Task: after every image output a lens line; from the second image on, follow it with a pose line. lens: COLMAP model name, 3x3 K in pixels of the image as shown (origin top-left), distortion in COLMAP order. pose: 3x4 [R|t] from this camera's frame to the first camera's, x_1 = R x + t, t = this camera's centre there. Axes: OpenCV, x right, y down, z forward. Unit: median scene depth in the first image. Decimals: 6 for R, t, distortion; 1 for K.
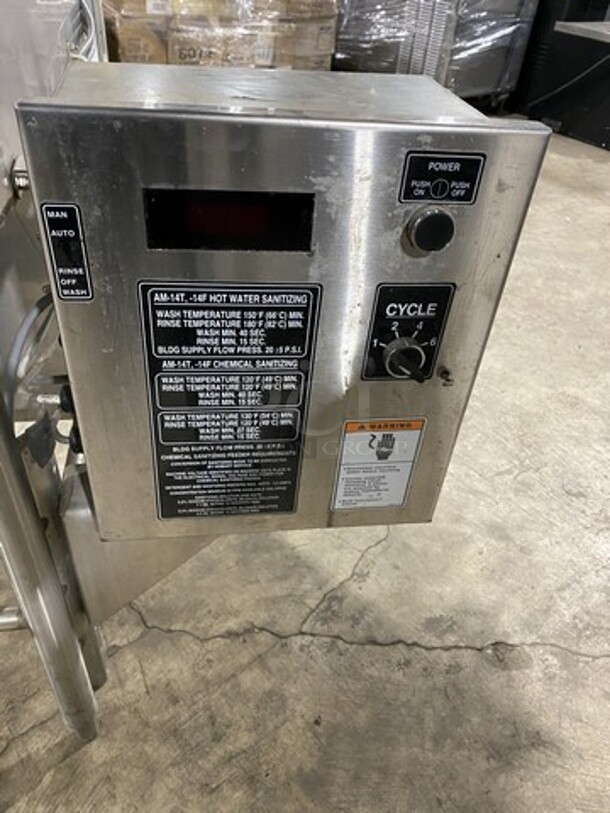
lens RADIAL K [[614.8, 0, 305.0], [0, 614.8, 406.5], [0, 0, 1]] dist [0.028392, -0.005164]
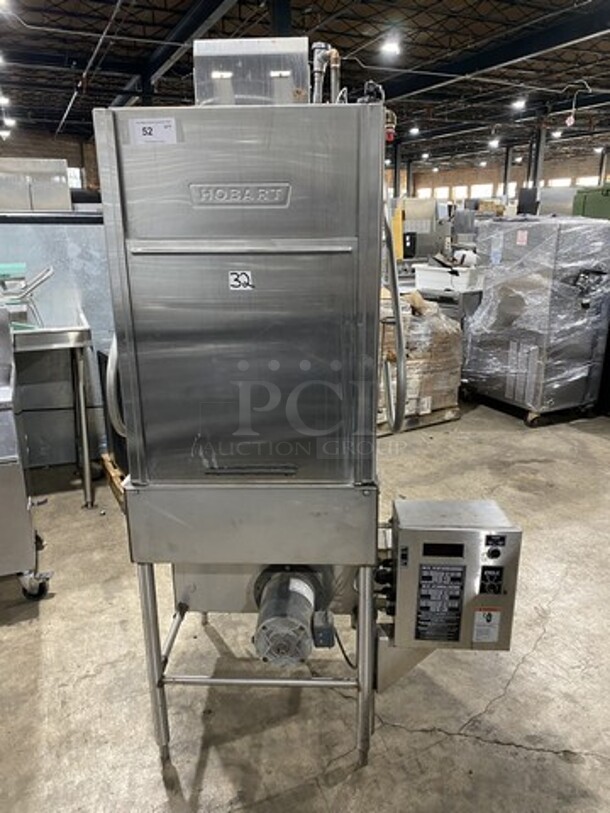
lens RADIAL K [[614.8, 0, 305.0], [0, 614.8, 406.5], [0, 0, 1]] dist [0.028392, -0.005164]
pose [[0.979228, -0.021684, -0.201598, -0.071911], [-0.056093, 0.926490, -0.372115, 0.166674], [0.194848, 0.375694, 0.906029, -1.372193]]
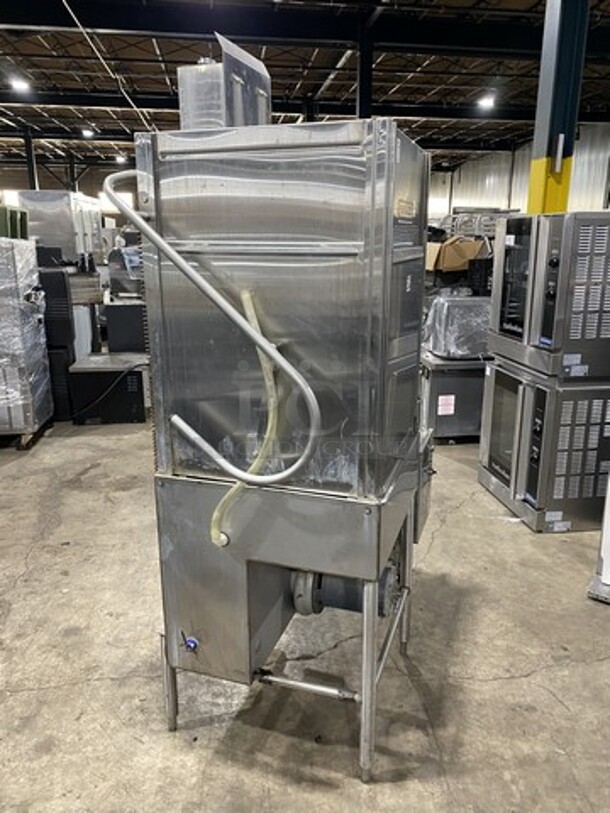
lens RADIAL K [[629.0, 0, 305.0], [0, 629.0, 406.5], [0, 0, 1]] dist [0.001997, -0.001623]
pose [[0.450112, -0.304462, 0.839466, -2.353695], [0.590142, 0.806950, -0.023759, -0.516832], [-0.670173, 0.506098, 0.542893, -0.732255]]
